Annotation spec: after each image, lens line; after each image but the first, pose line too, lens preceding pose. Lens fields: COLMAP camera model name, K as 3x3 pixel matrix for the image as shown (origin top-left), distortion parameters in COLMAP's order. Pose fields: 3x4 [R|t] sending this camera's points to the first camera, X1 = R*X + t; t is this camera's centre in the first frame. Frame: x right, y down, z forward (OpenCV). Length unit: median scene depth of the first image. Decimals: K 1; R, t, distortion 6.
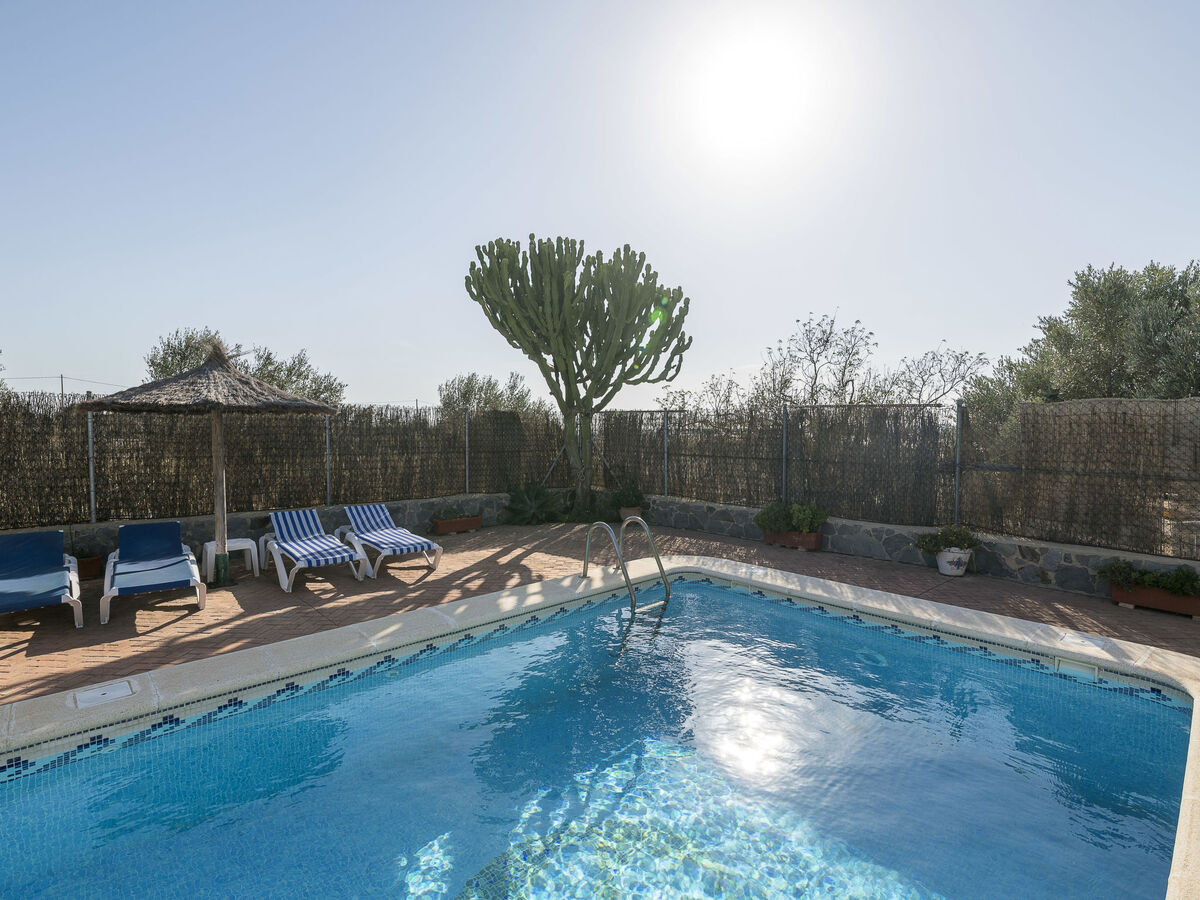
lens RADIAL K [[603.3, 0, 604.5], [0, 603.3, 446.5], [0, 0, 1]] dist [-0.007331, -0.001260]
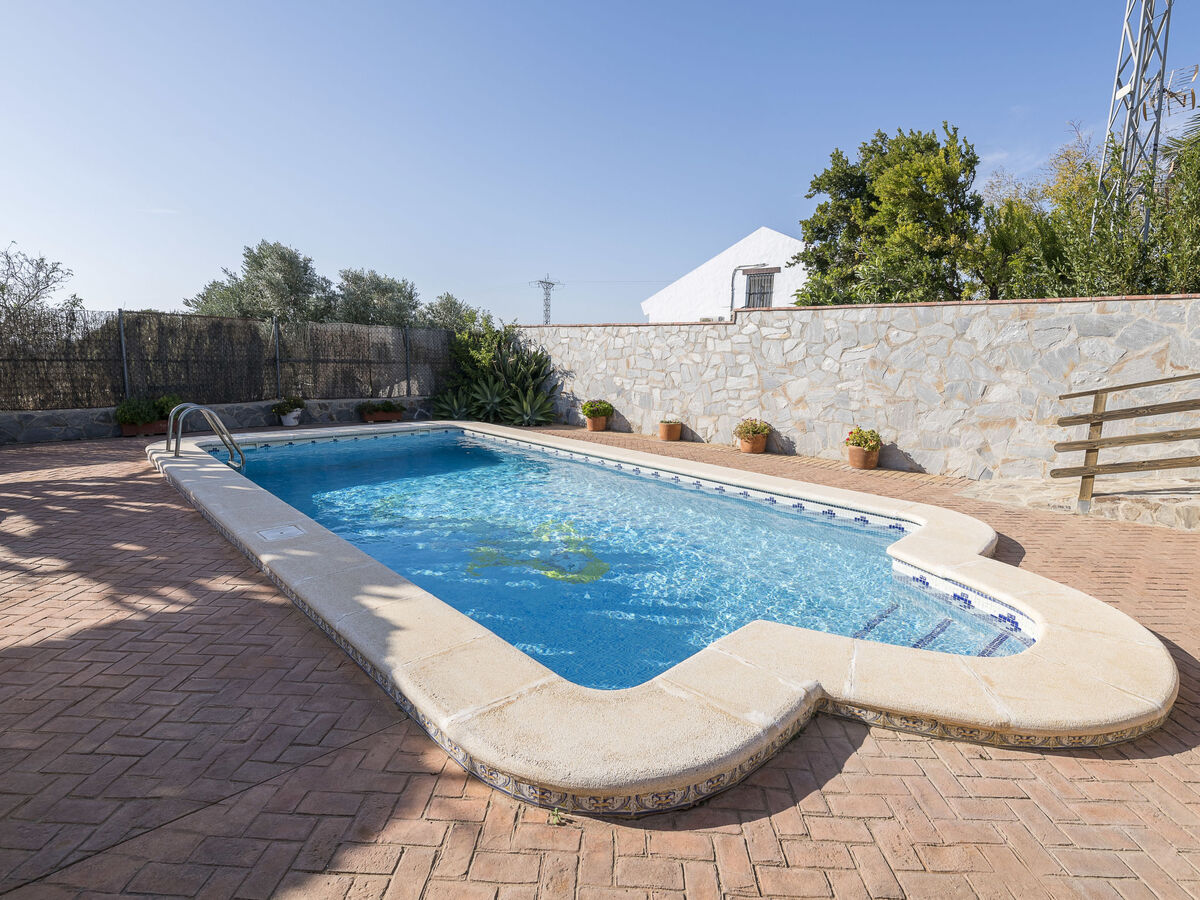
lens RADIAL K [[603.3, 0, 604.5], [0, 603.3, 446.5], [0, 0, 1]] dist [-0.007331, -0.001260]
pose [[-0.037443, -0.151381, 0.987766, -1.153631], [0.012649, 0.988308, 0.151943, 0.029270], [-0.999219, 0.018184, -0.035090, 0.206508]]
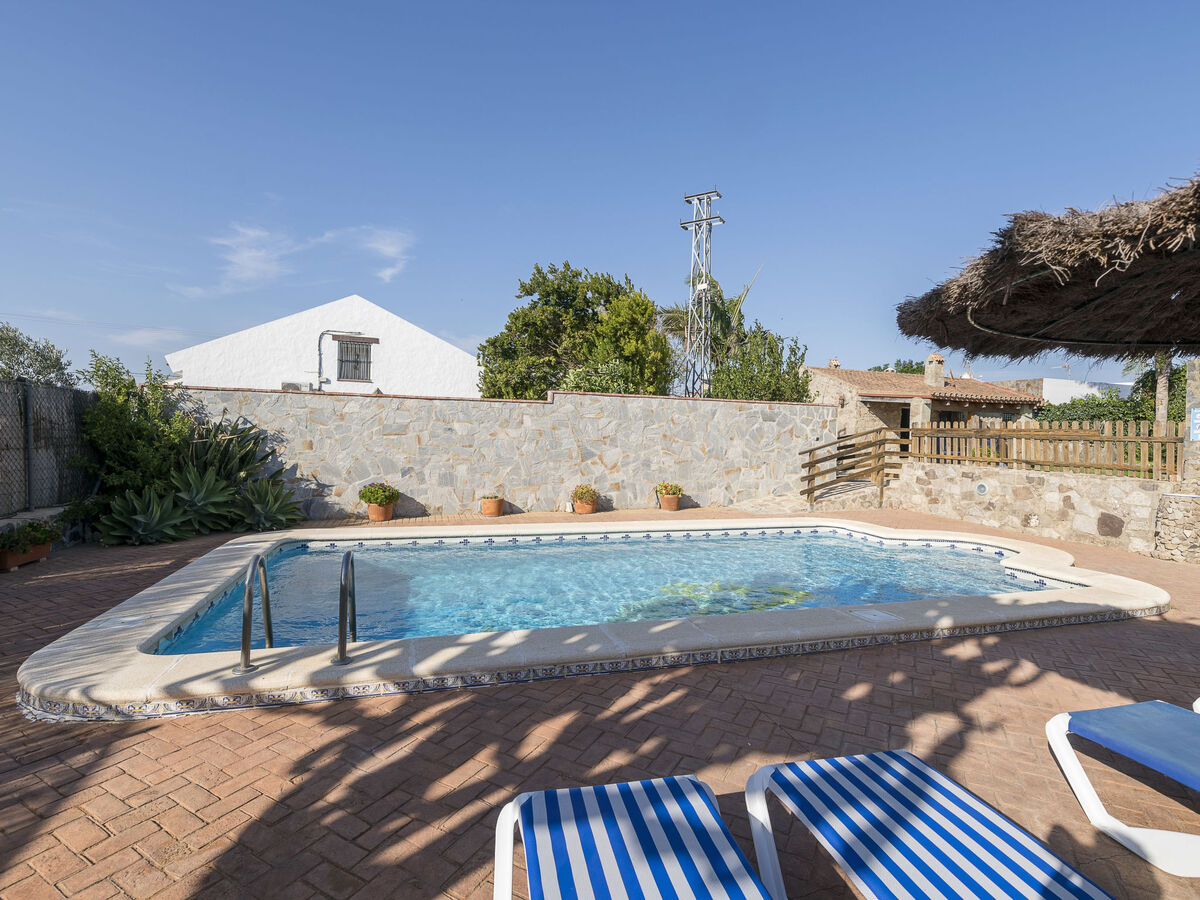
lens RADIAL K [[603.3, 0, 604.5], [0, 603.3, 446.5], [0, 0, 1]] dist [-0.007331, -0.001260]
pose [[-0.910790, -0.027731, 0.411937, -0.468854], [-0.004802, 0.998386, 0.056592, -0.017245], [-0.412841, 0.049565, -0.909453, 1.345247]]
